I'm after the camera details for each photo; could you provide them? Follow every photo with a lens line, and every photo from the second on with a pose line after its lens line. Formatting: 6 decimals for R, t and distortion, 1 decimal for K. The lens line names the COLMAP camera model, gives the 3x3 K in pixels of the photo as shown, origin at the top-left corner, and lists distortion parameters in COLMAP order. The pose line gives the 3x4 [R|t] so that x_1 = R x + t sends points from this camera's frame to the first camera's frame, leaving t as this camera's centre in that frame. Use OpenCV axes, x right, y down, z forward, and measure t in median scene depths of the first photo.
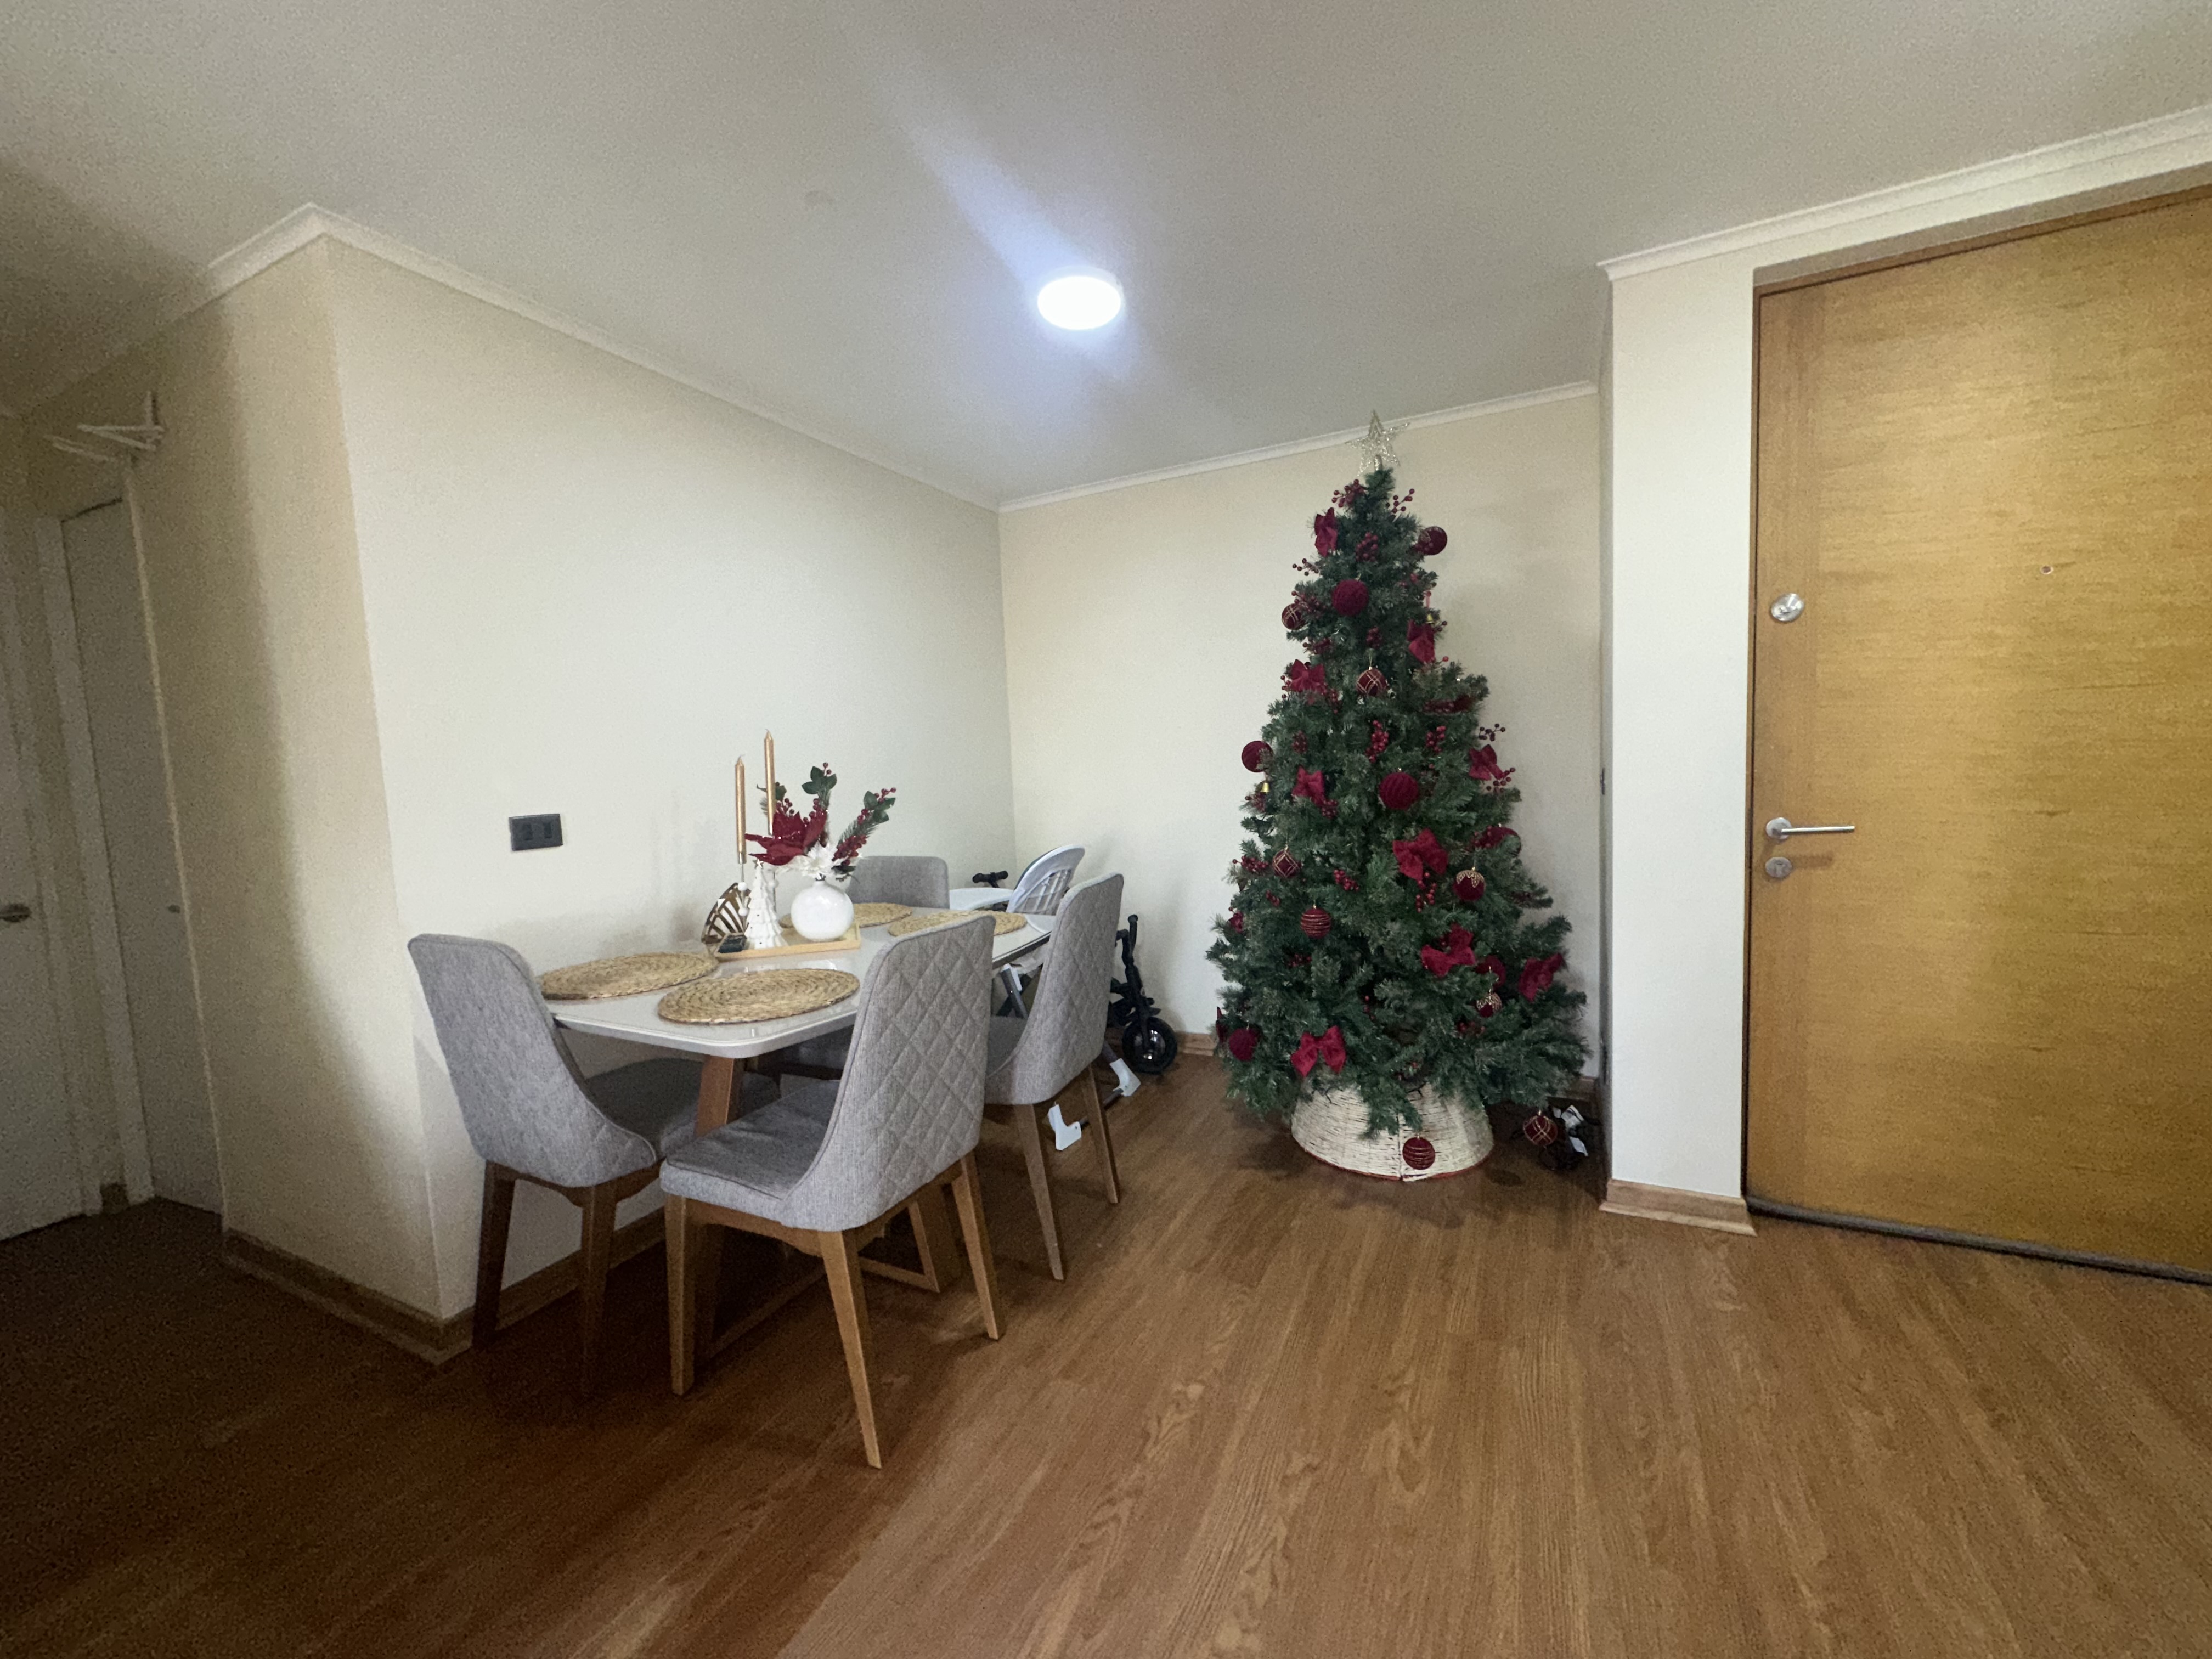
lens RADIAL K [[882.4, 0, 1112.2], [0, 882.4, 832.5], [0, 0, 1]] dist [-0.002020, 0.000850]
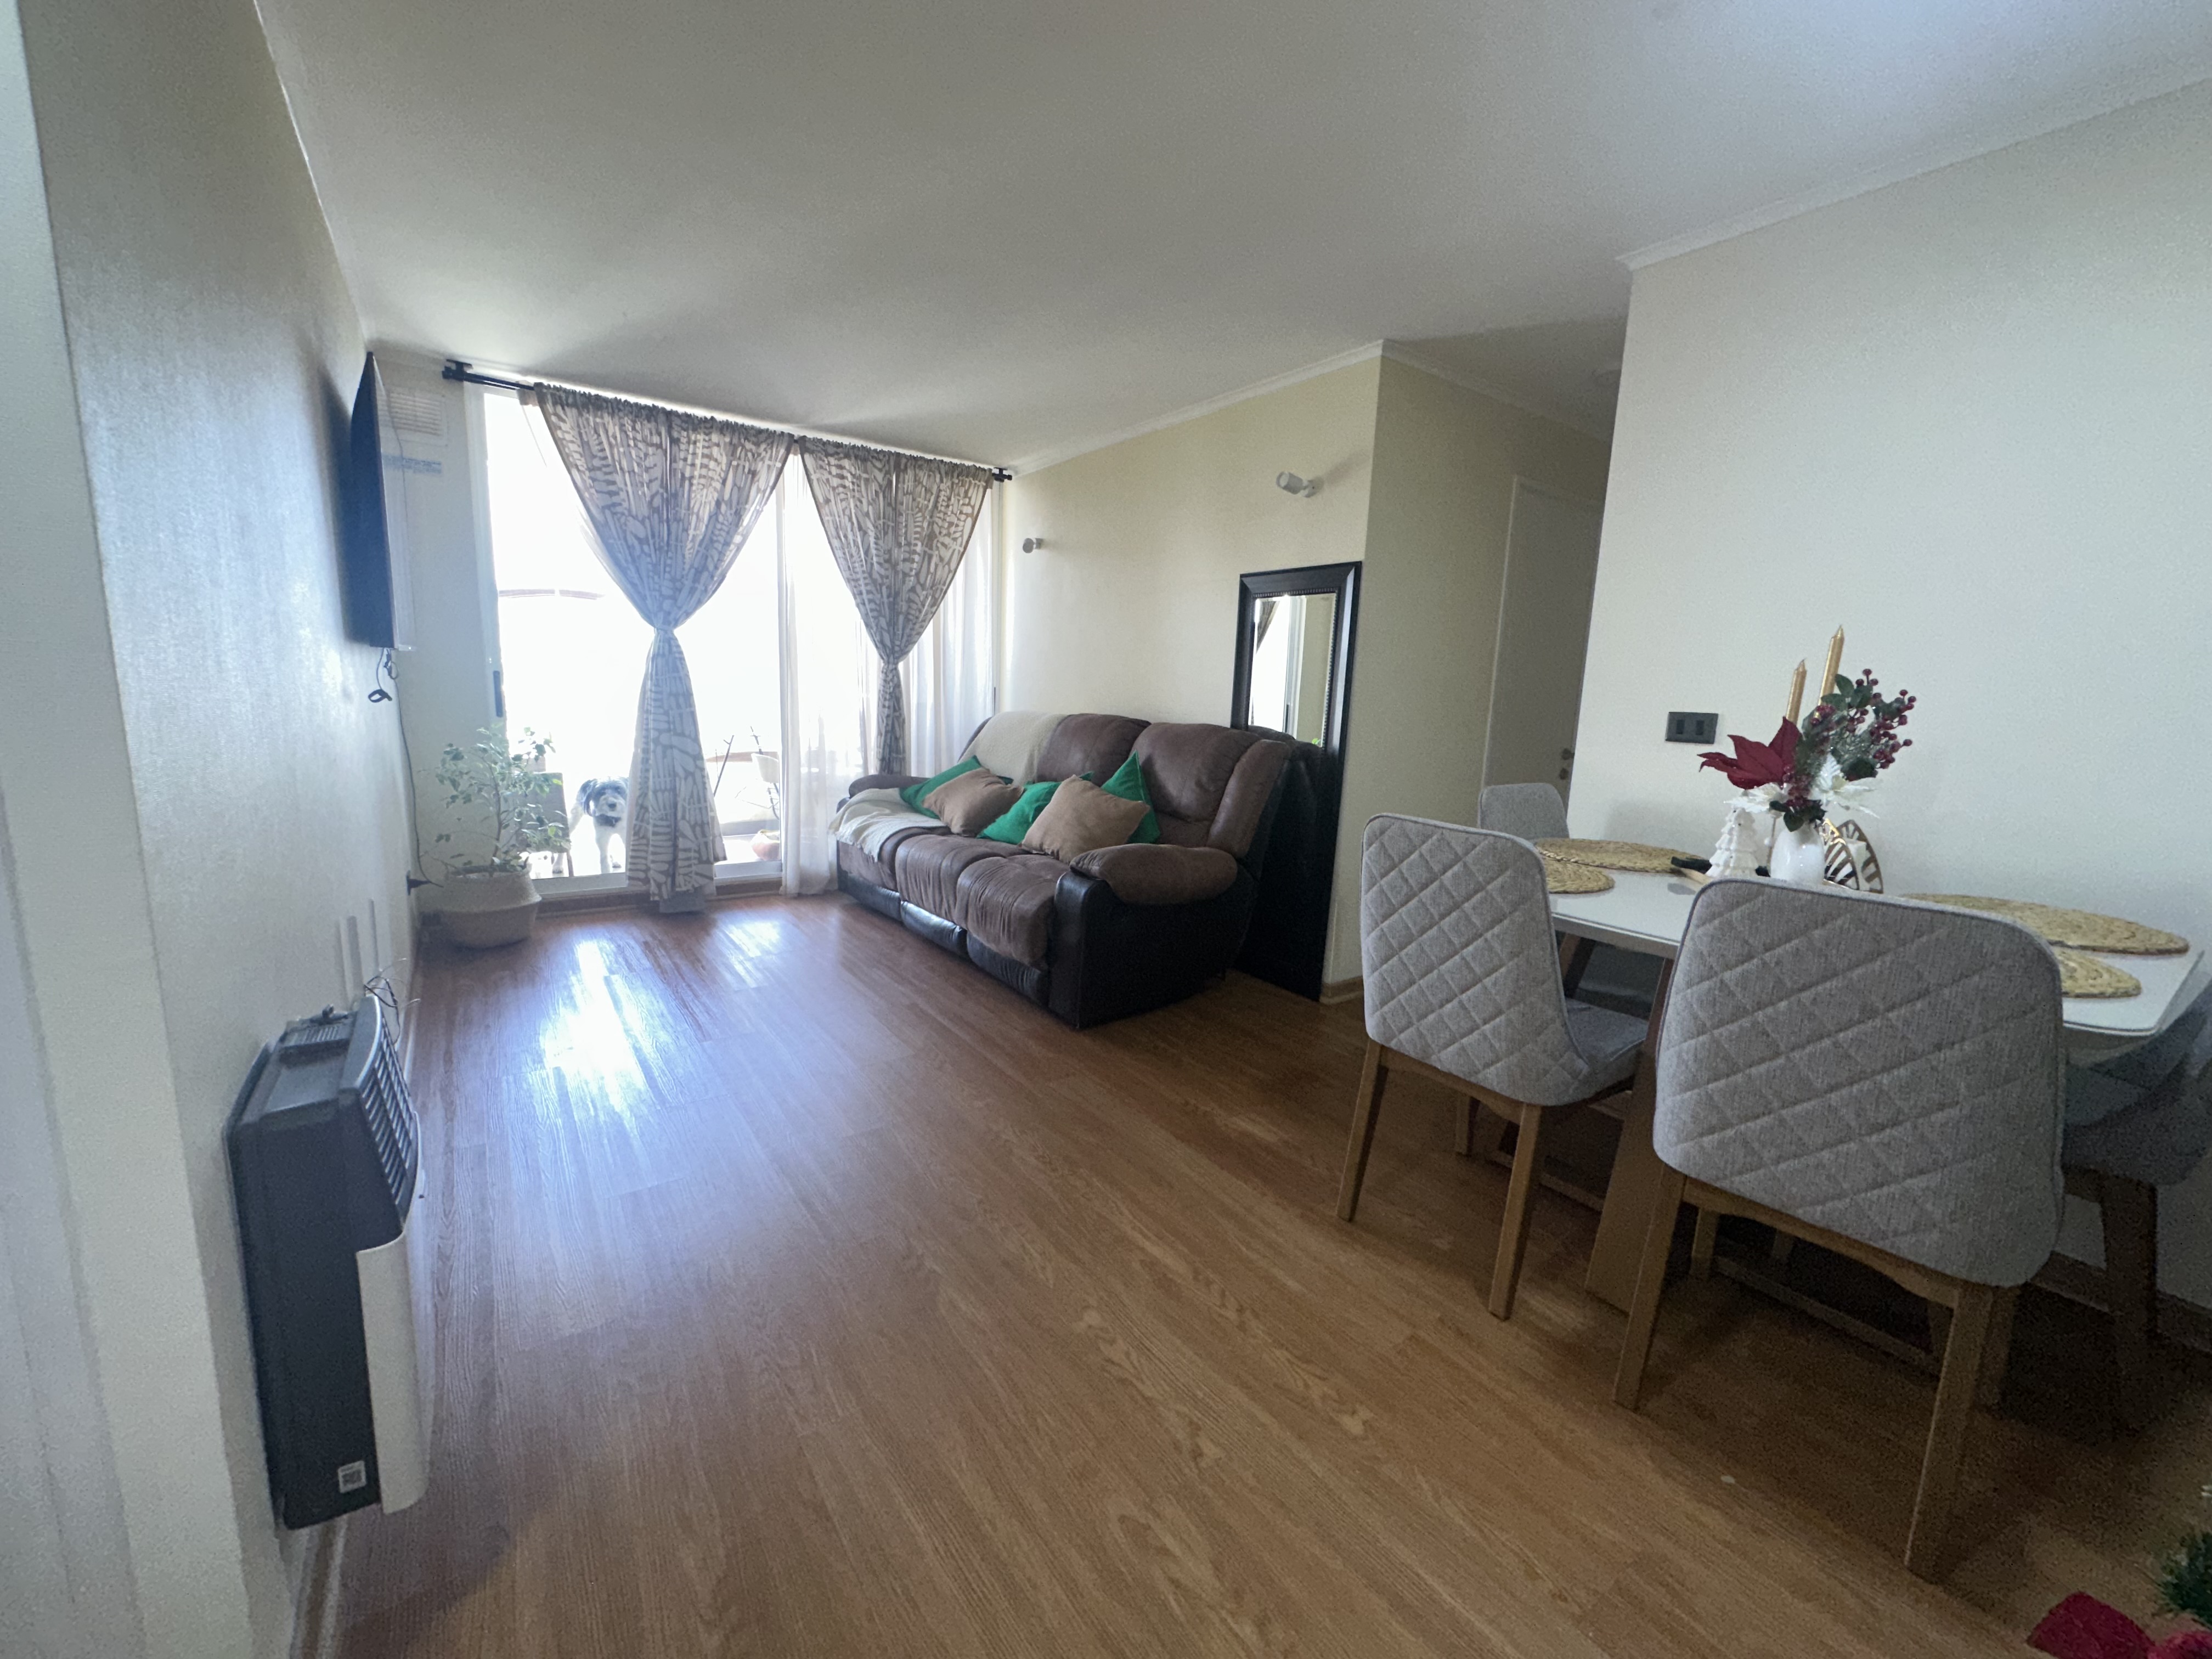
lens RADIAL K [[882.4, 0, 1100.9], [0, 882.4, 827.0], [0, 0, 1]] dist [-0.002020, 0.000850]
pose [[-0.477847, 0.165963, -0.862623, 0.943254], [-0.087680, 0.968076, 0.234821, -0.103051], [0.874057, 0.187843, -0.448040, 1.197911]]
